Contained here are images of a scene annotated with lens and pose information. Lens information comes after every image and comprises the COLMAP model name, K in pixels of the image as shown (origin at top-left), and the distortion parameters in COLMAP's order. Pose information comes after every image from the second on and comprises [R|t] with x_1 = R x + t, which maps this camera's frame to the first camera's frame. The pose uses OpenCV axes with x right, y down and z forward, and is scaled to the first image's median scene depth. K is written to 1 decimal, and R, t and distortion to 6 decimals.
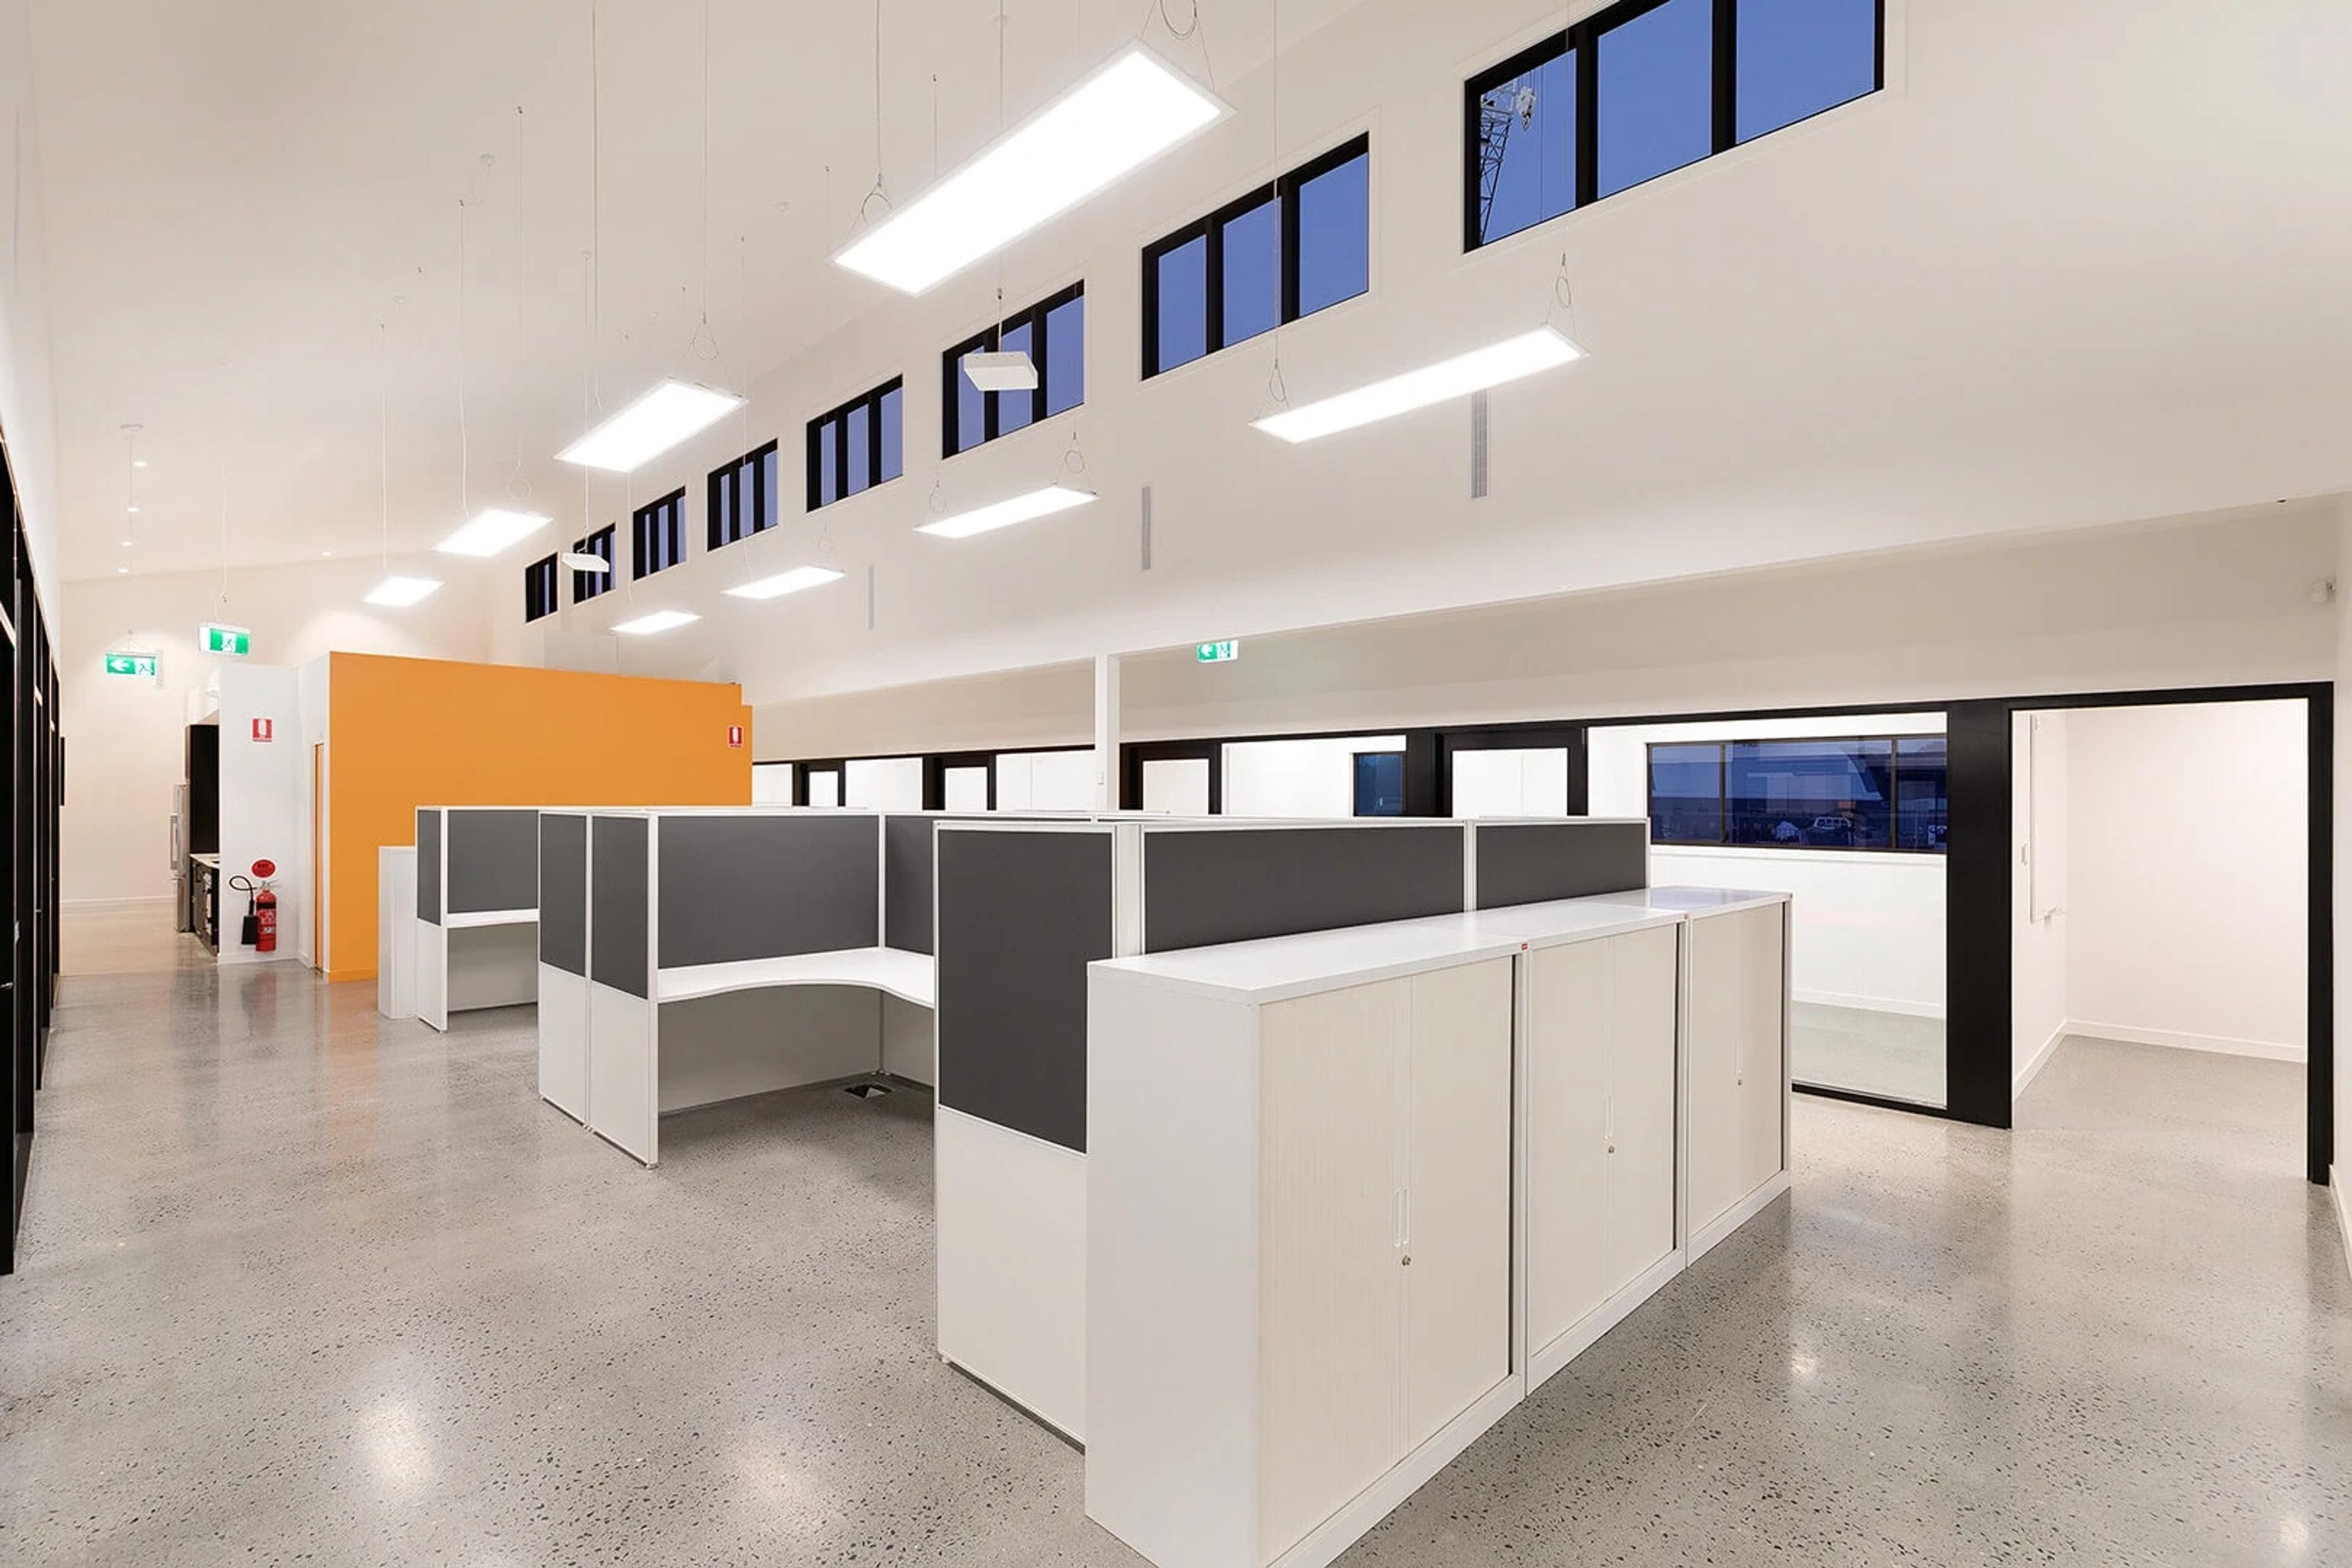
lens RADIAL K [[1075.8, 0, 1165.7], [0, 1075.8, 808.6], [0, 0, 1]] dist [-0.039874, 0.027962]
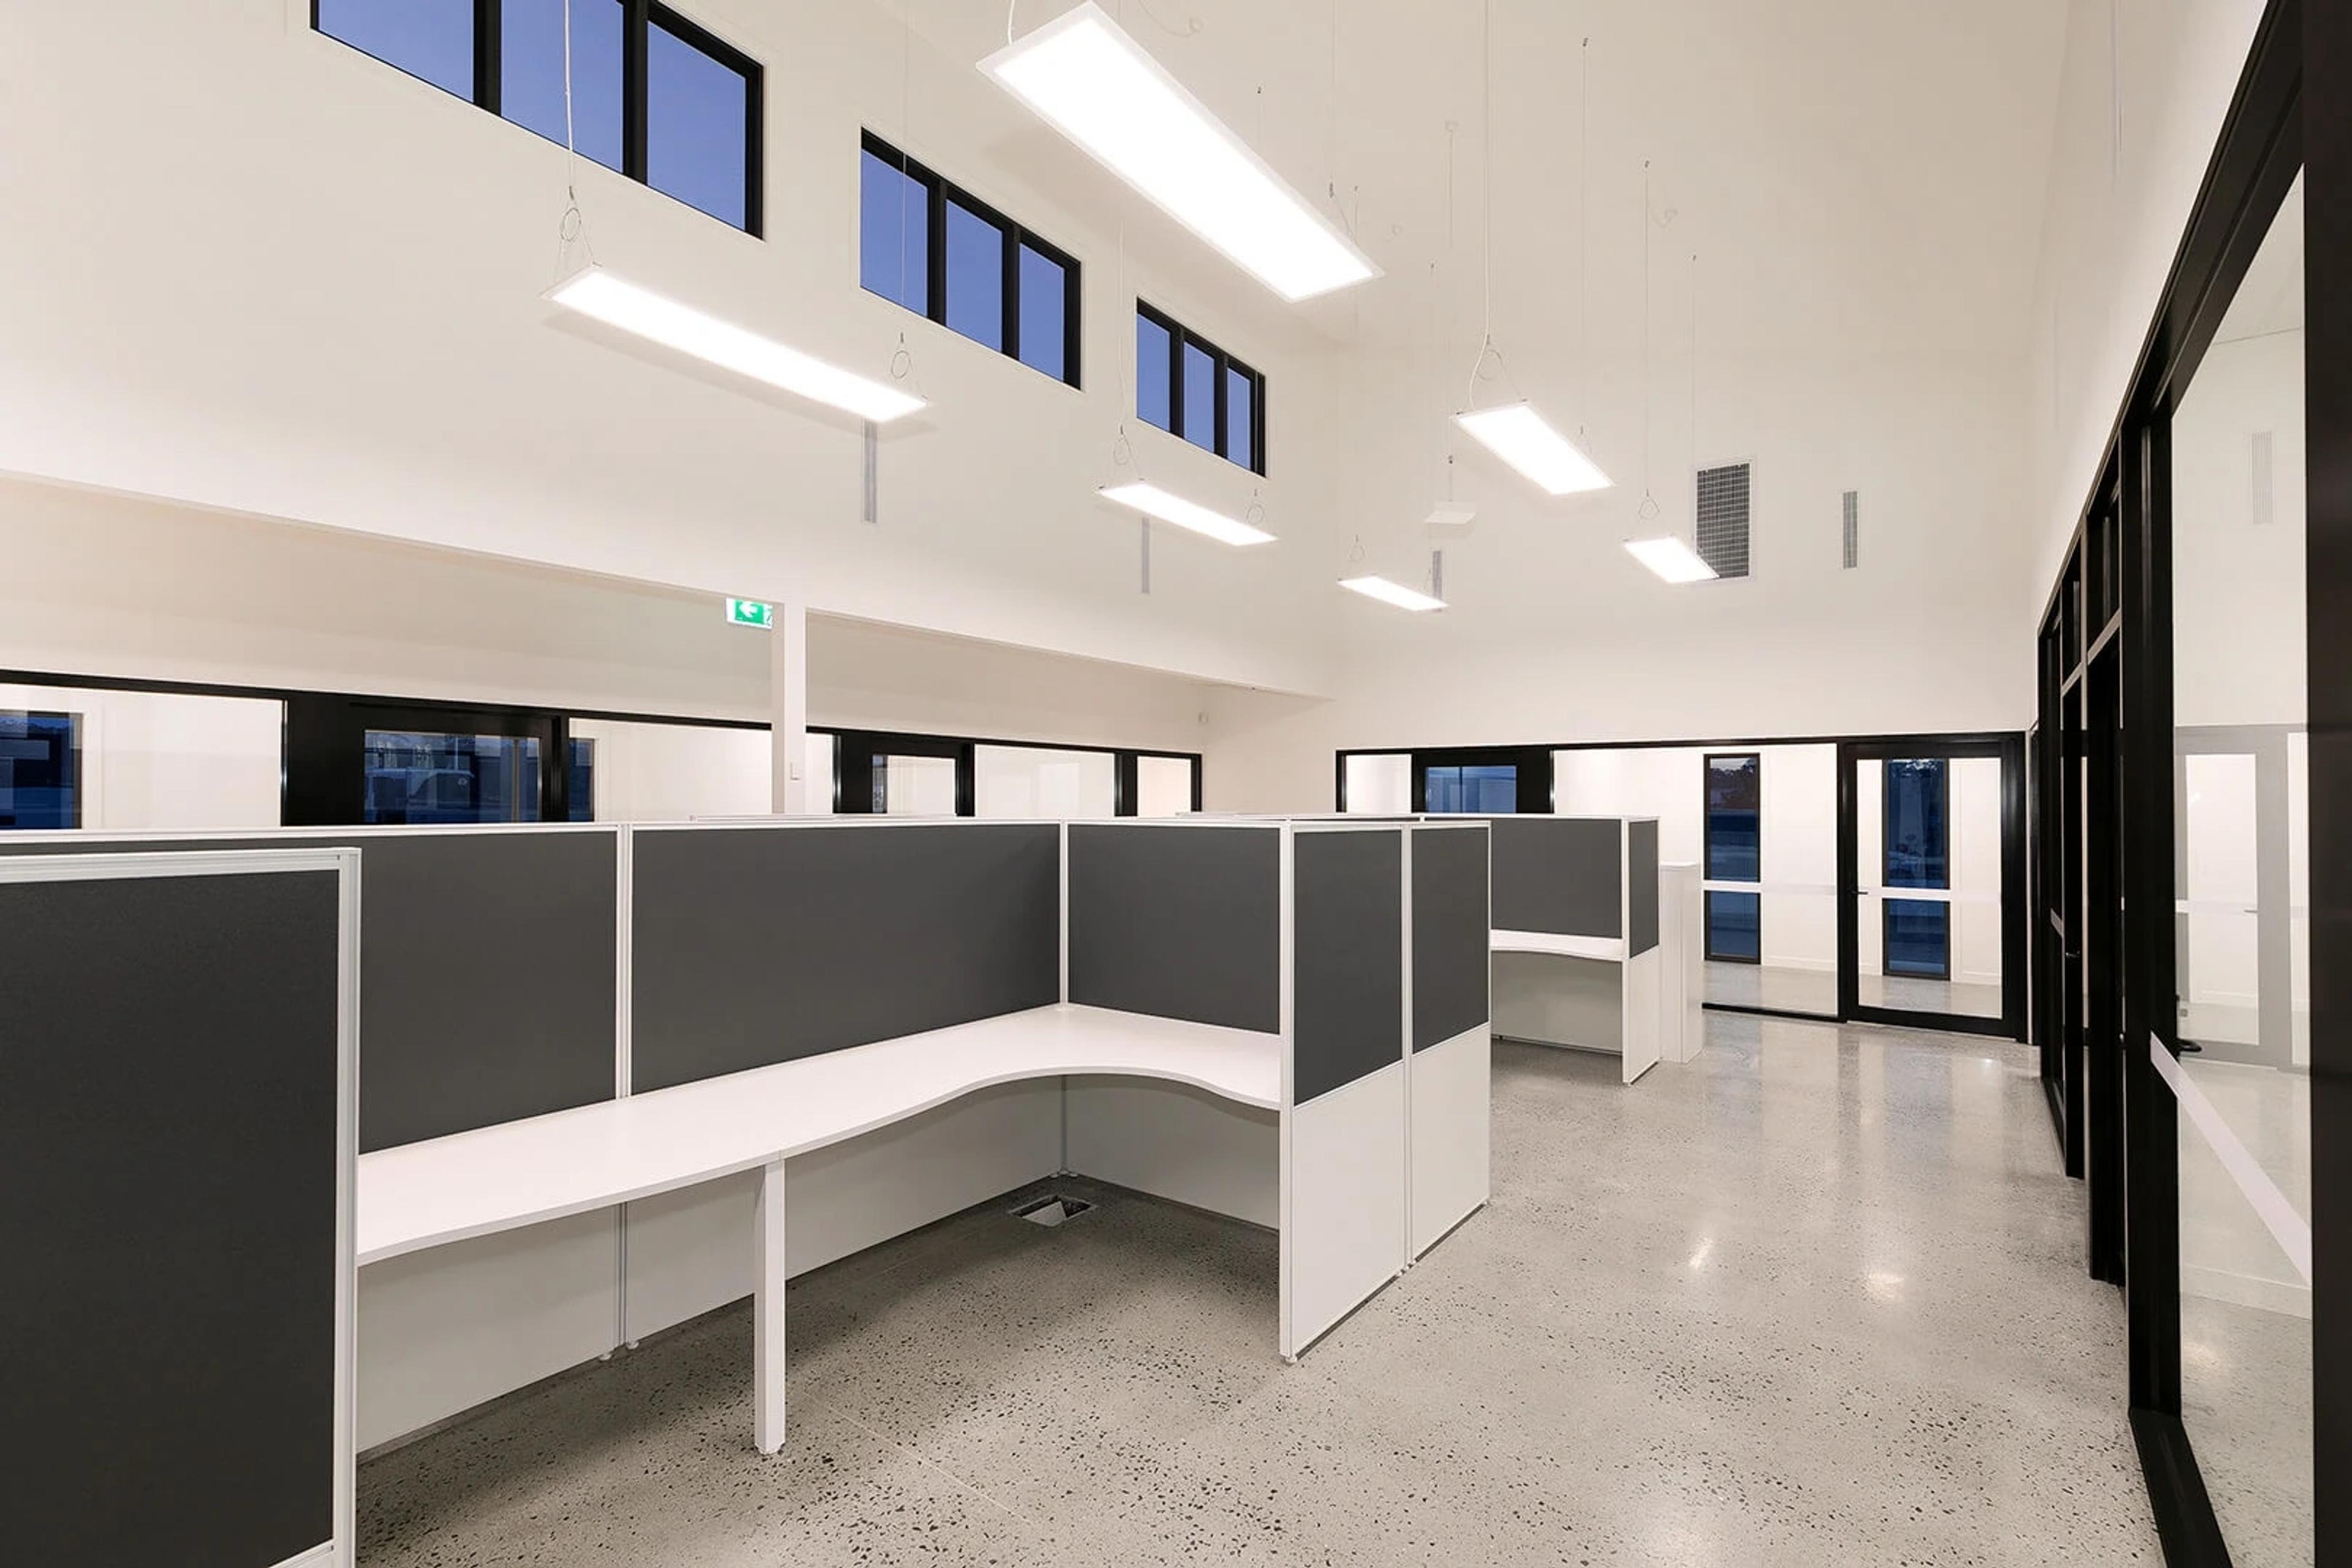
lens RADIAL K [[996.0, 0, 1245.9], [0, 996.0, 783.4], [0, 0, 1]] dist [-0.031719, 0.033786]
pose [[-0.139254, 0.016616, 0.990117, -0.909717], [0.005398, 0.999857, -0.016020, -0.009790], [-0.990242, 0.003113, -0.139324, 0.918165]]
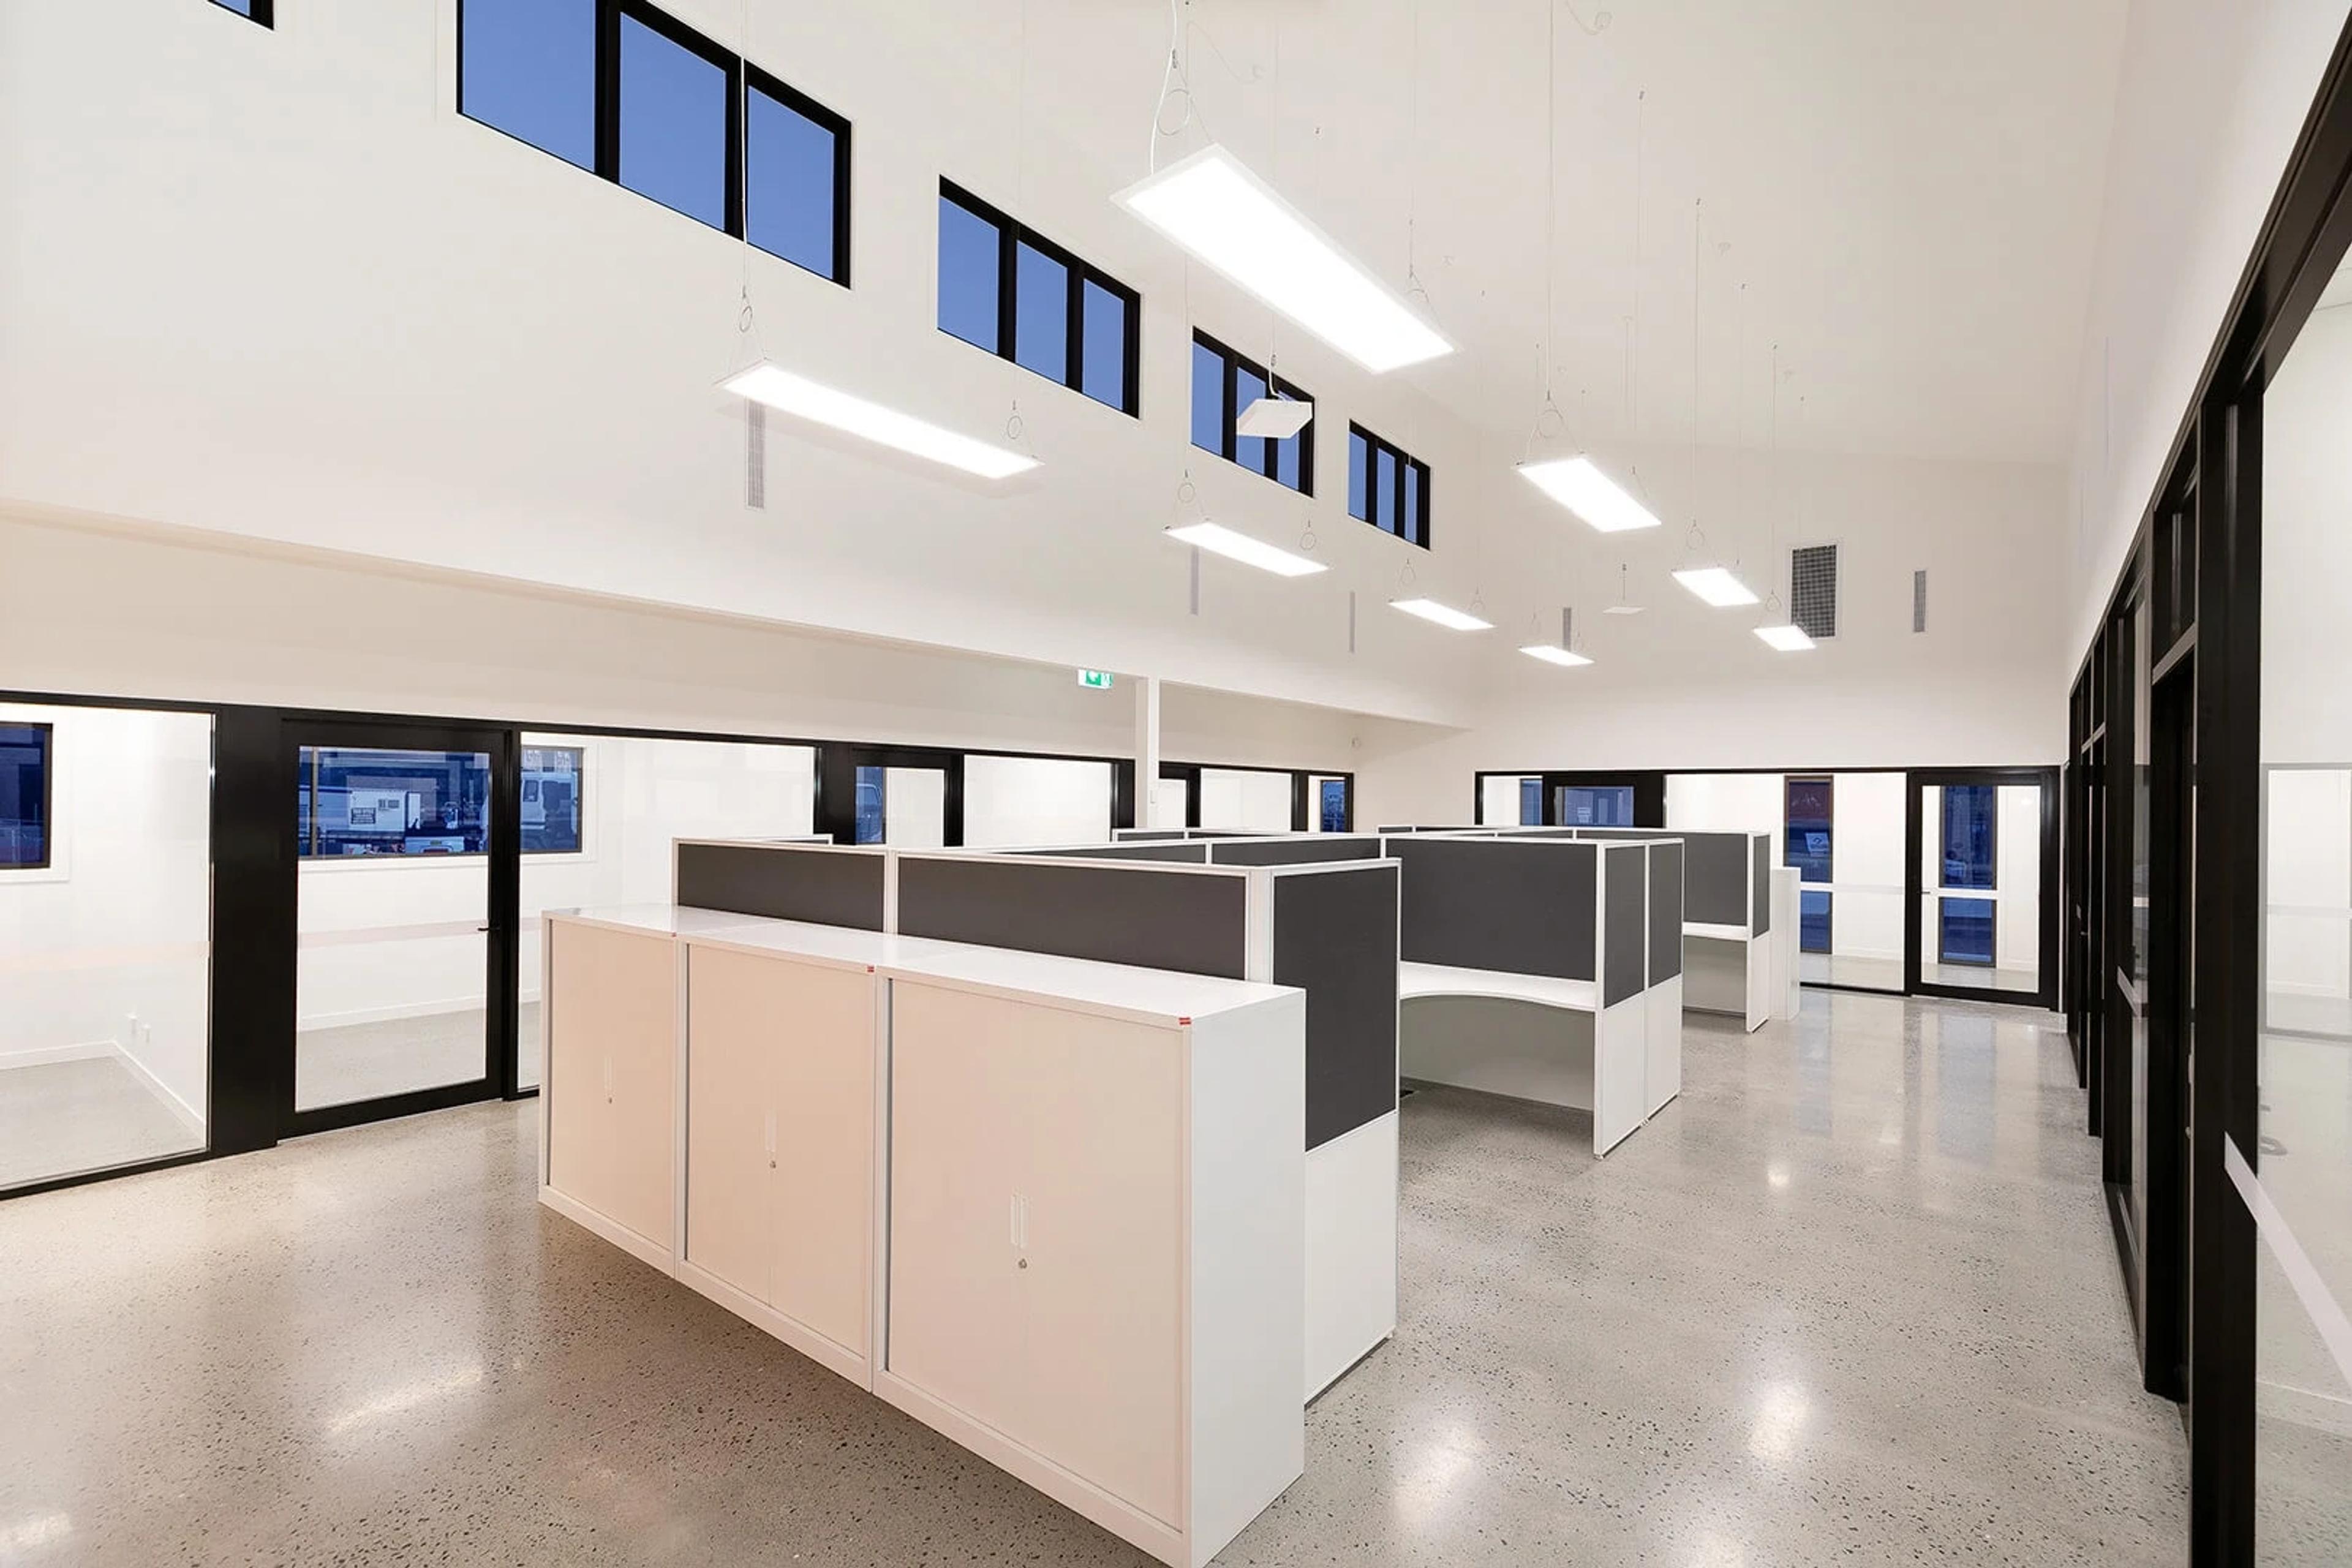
lens RADIAL K [[1075.8, 0, 1165.7], [0, 1075.8, 808.6], [0, 0, 1]] dist [-0.039874, 0.027962]
pose [[-0.100348, 0.000595, 0.994952, -1.021406], [0.003701, 0.999993, -0.000224, -0.013630], [-0.994945, 0.003660, -0.100350, 1.029978]]
